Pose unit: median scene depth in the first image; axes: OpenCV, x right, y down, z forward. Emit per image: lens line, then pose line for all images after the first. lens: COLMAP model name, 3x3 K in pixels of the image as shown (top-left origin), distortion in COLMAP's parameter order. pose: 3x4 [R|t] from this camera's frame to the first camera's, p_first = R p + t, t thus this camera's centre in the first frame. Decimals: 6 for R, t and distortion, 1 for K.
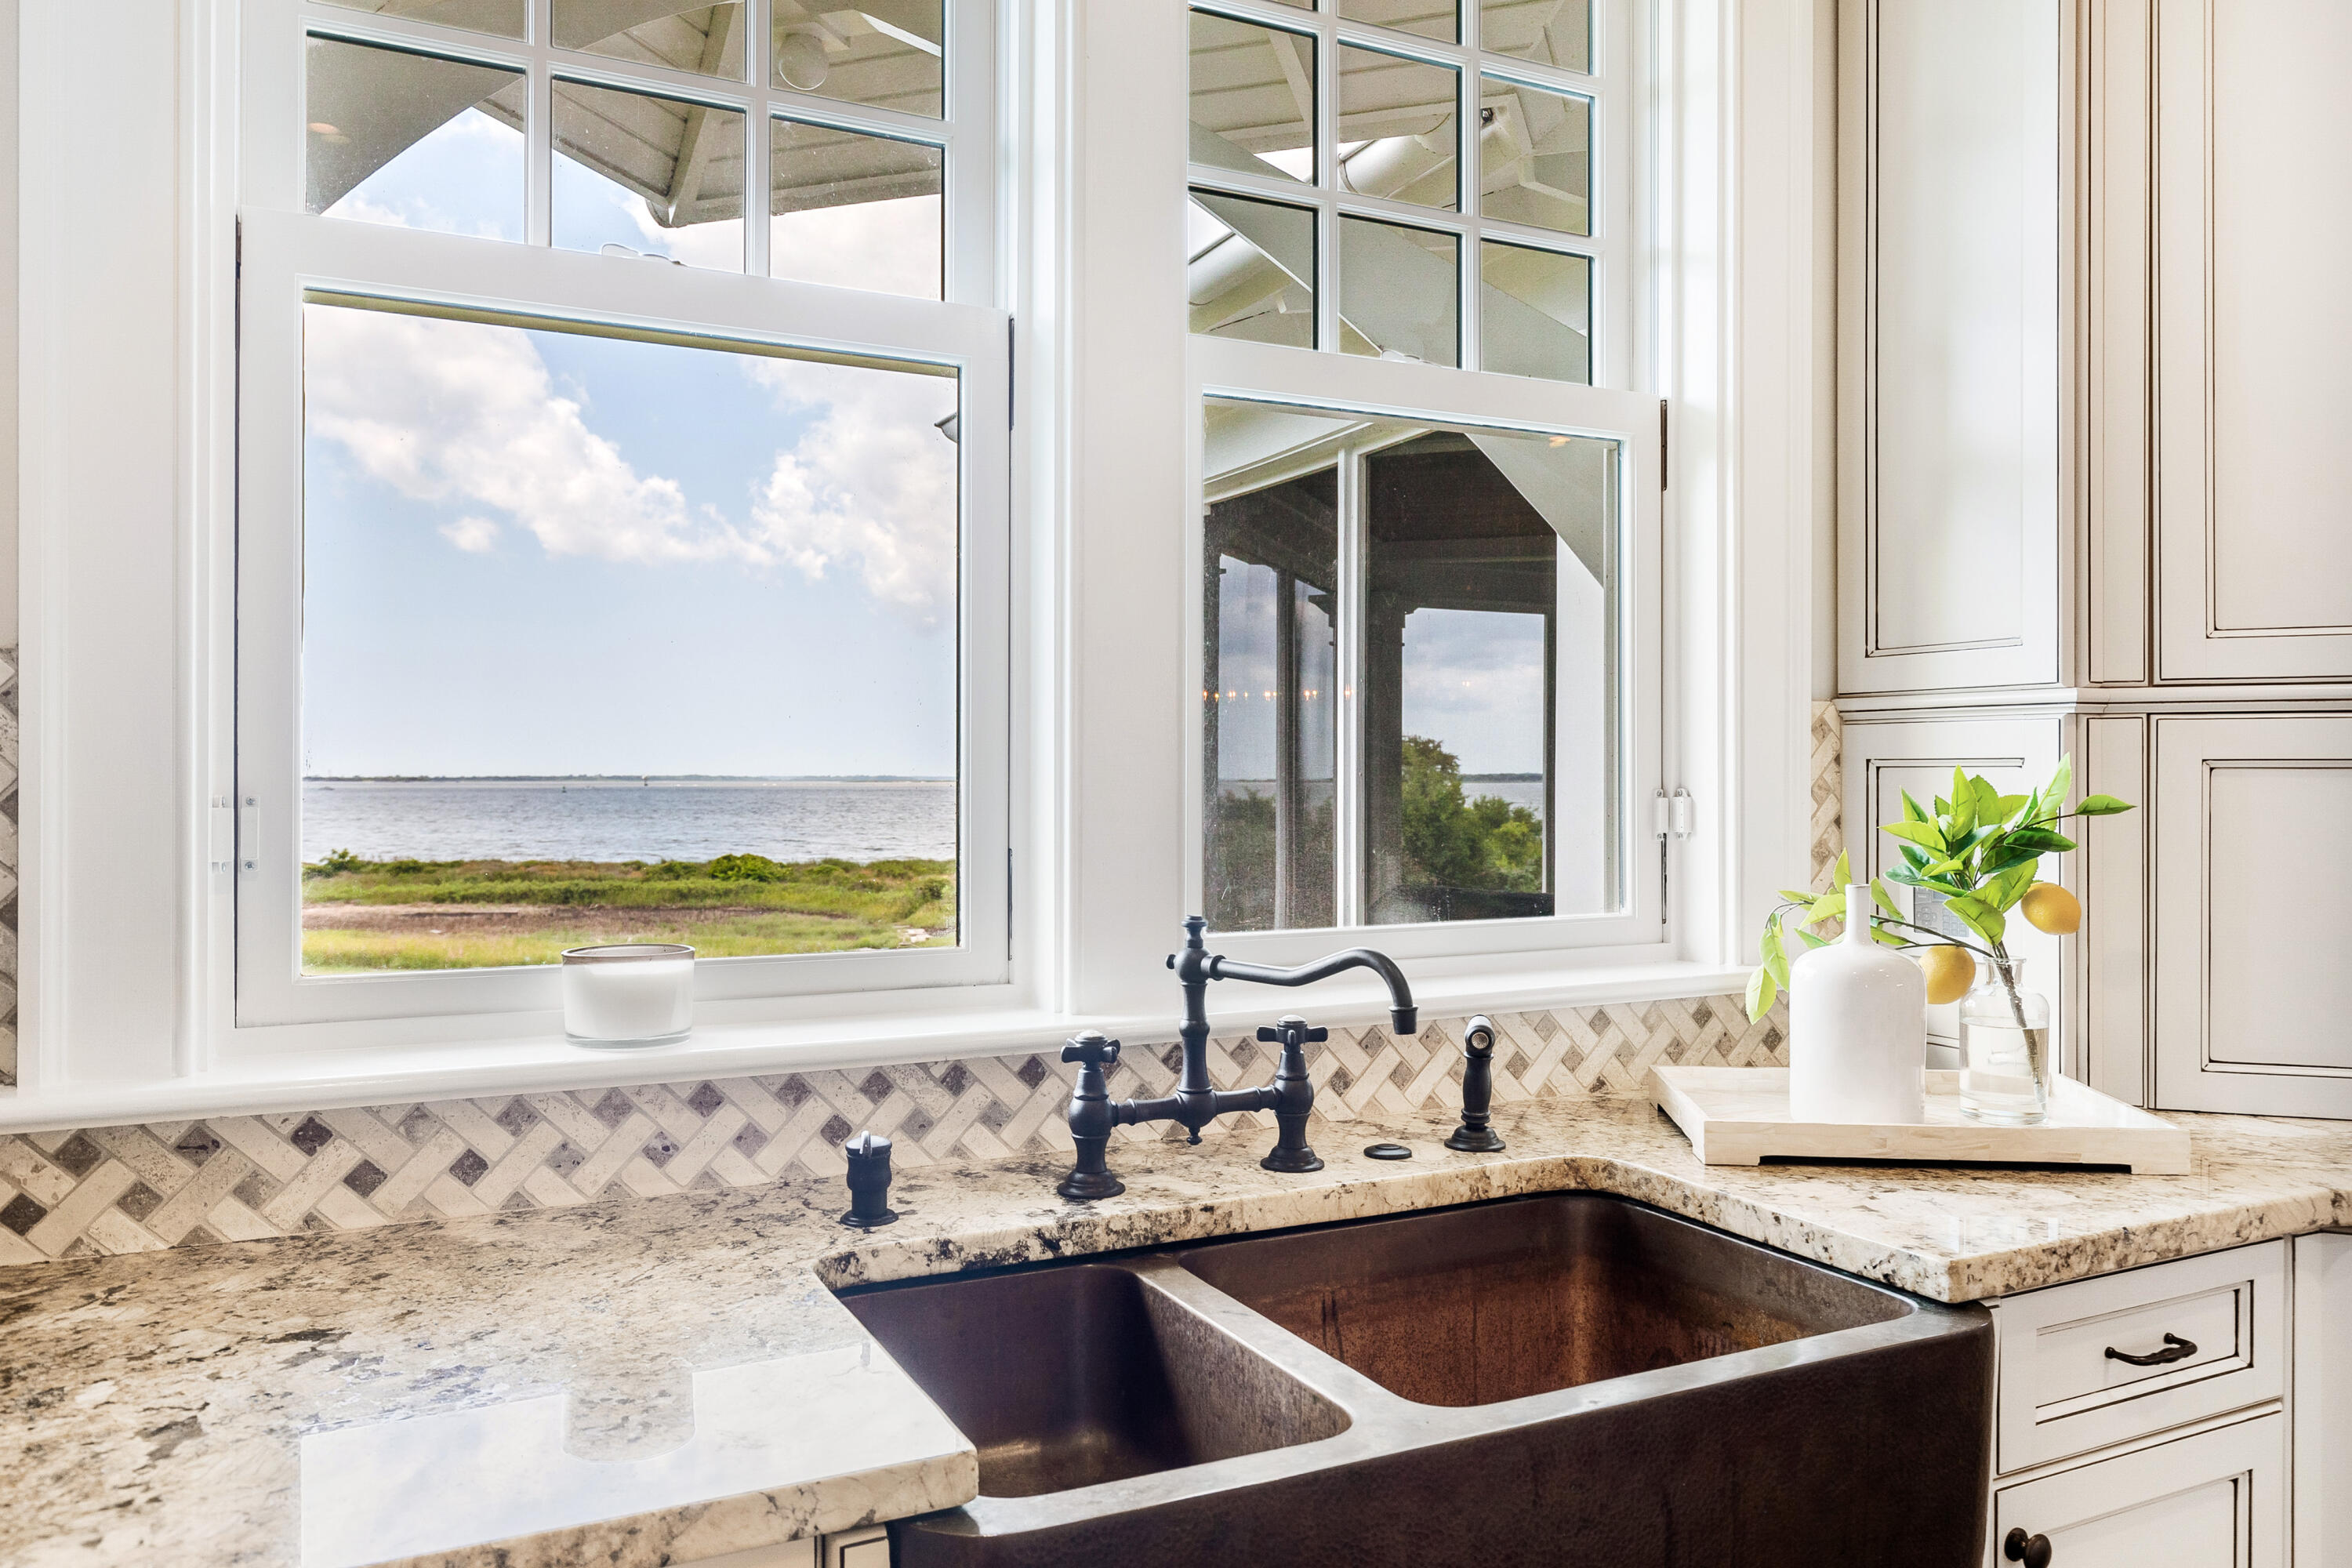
lens RADIAL K [[1722.4, 0, 1177.5], [0, 1722.4, 784.1], [0, 0, 1]] dist [0.001746, 0.001452]
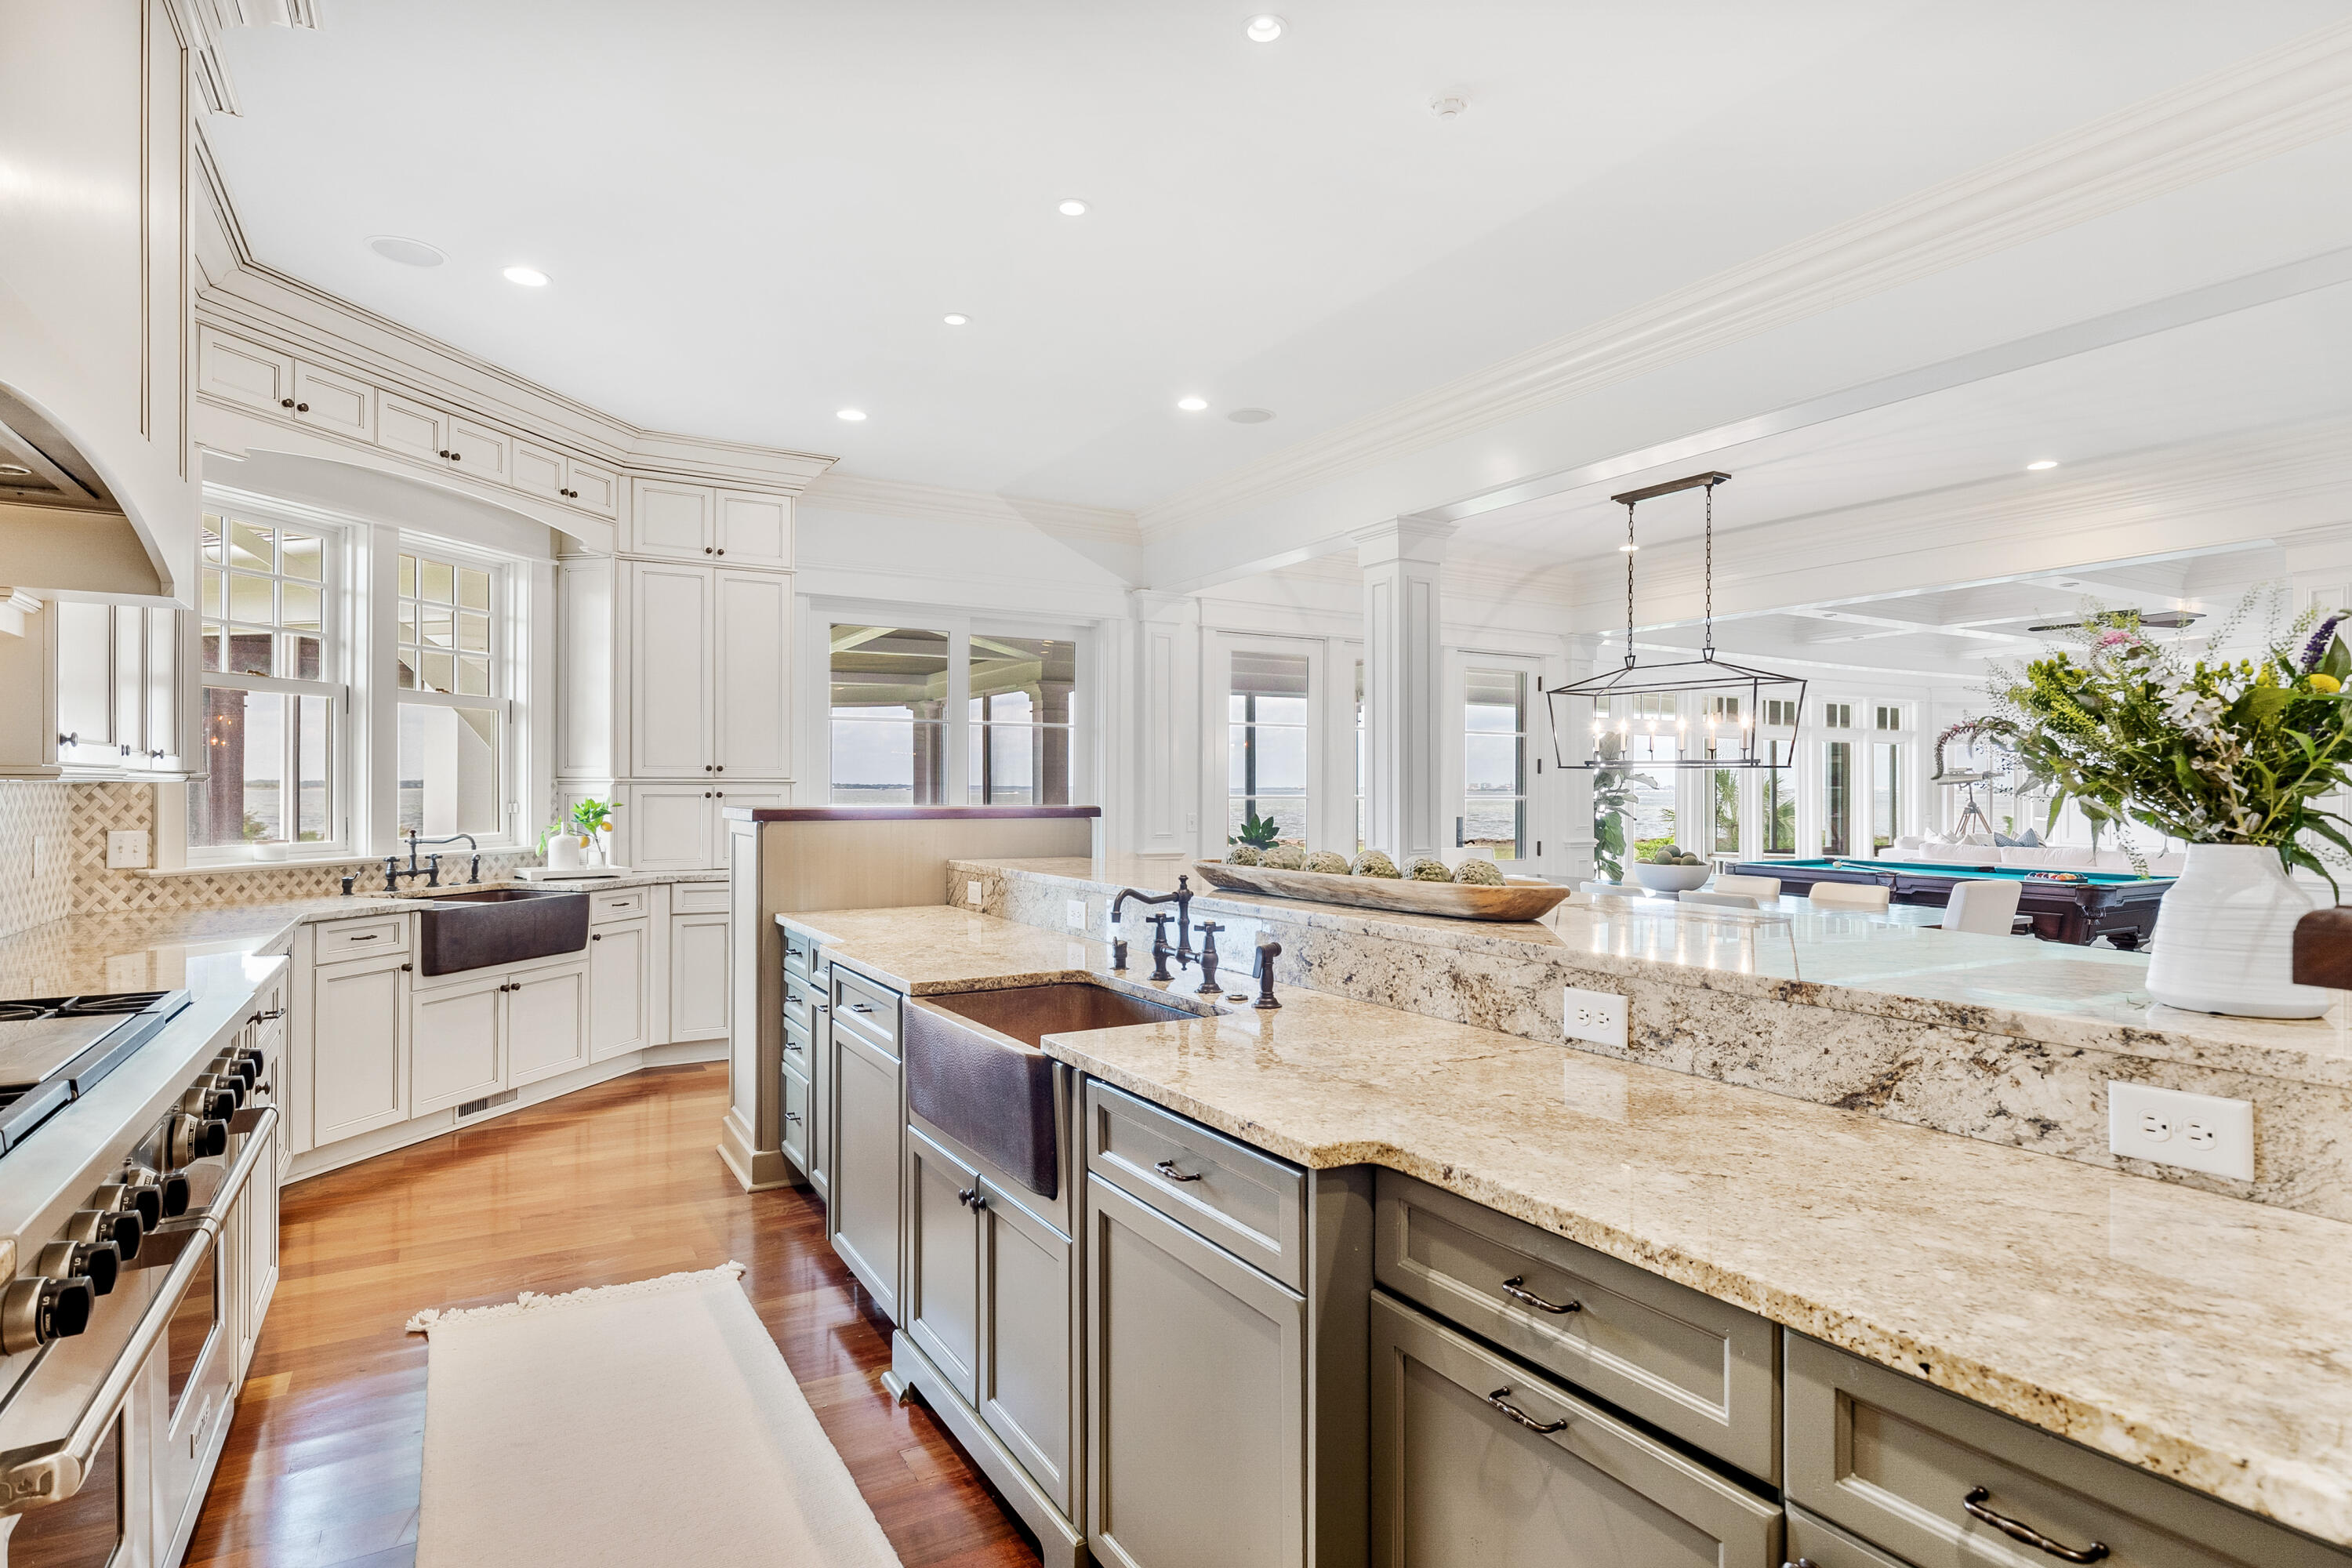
lens RADIAL K [[1222.9, 0, 1181.5], [0, 1222.9, 785.7], [0, 0, 1]] dist [0.002626, 0.000344]
pose [[0.641049, 0.007388, 0.767464, -1.084089], [-0.005260, 0.999972, -0.005232, -0.031067], [-0.767482, -0.000683, 0.641070, -2.418398]]
